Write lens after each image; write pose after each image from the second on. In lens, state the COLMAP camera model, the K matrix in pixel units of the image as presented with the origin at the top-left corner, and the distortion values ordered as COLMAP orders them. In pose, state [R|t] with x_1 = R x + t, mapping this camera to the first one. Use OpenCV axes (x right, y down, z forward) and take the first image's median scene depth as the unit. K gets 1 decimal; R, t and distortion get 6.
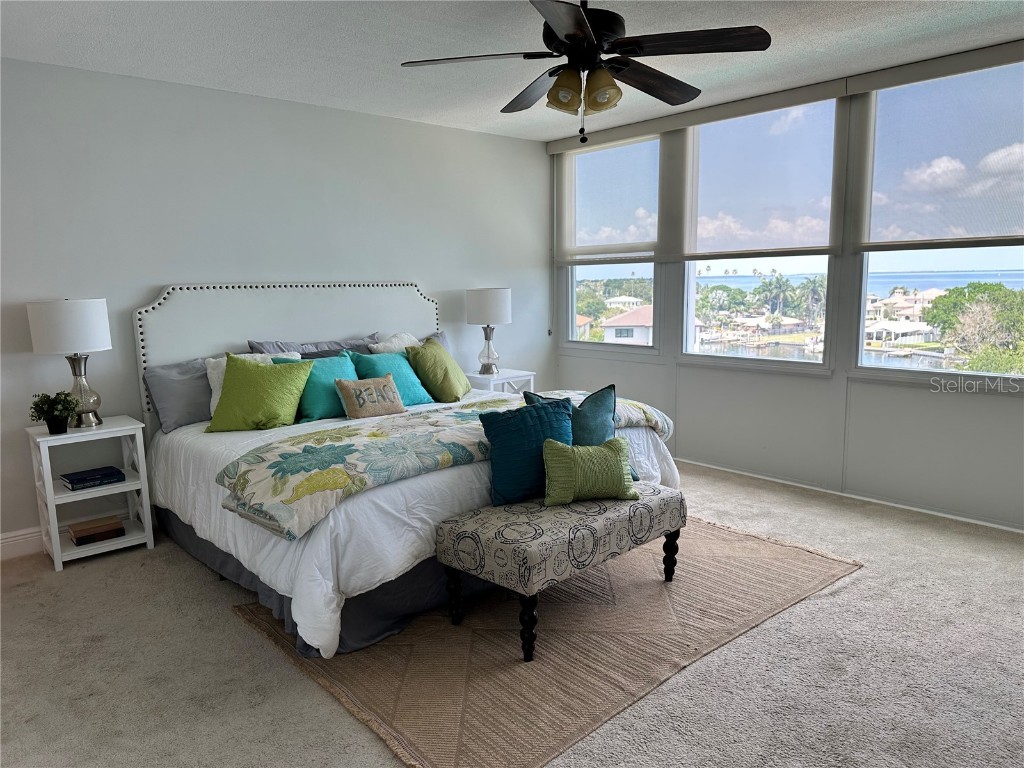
lens RADIAL K [[713.2, 0, 510.6], [0, 713.2, 388.9], [0, 0, 1]] dist [0.097575, -0.126050]
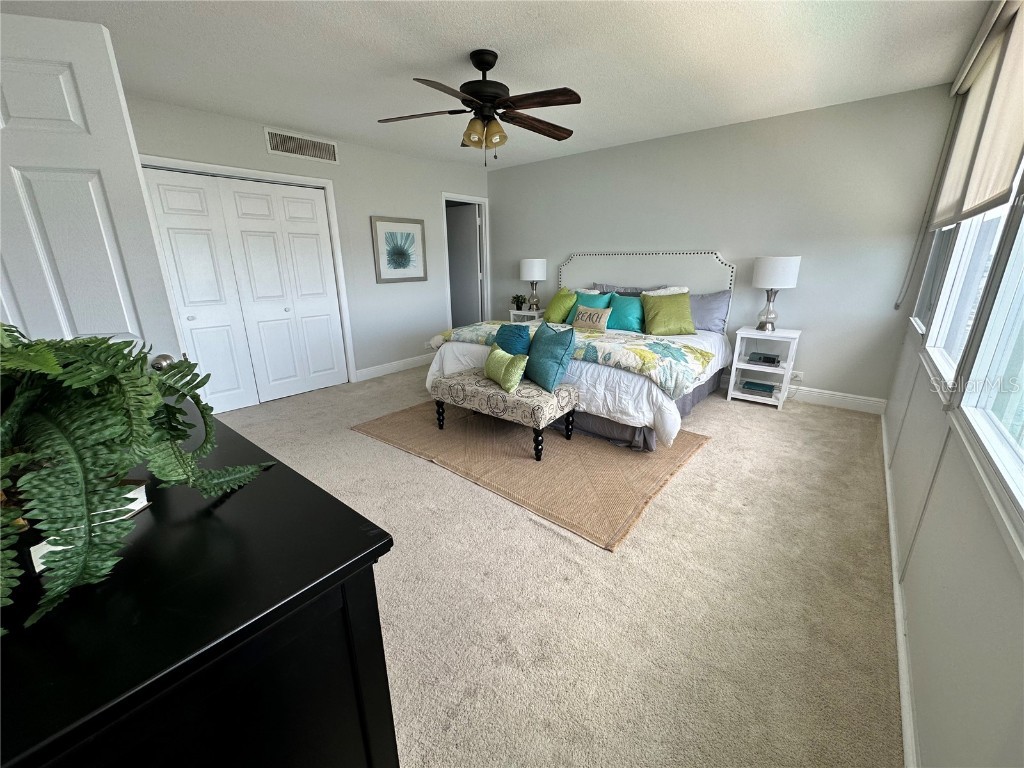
lens RADIAL K [[403.3, 0, 511.6], [0, 403.3, 372.2], [0, 0, 1]] dist [0.000205, 0.000051]
pose [[0.137813, 0.291394, -0.946624, 0.900085], [-0.129408, 0.952848, 0.274470, -0.128759], [0.981968, 0.084675, 0.169024, 0.719838]]
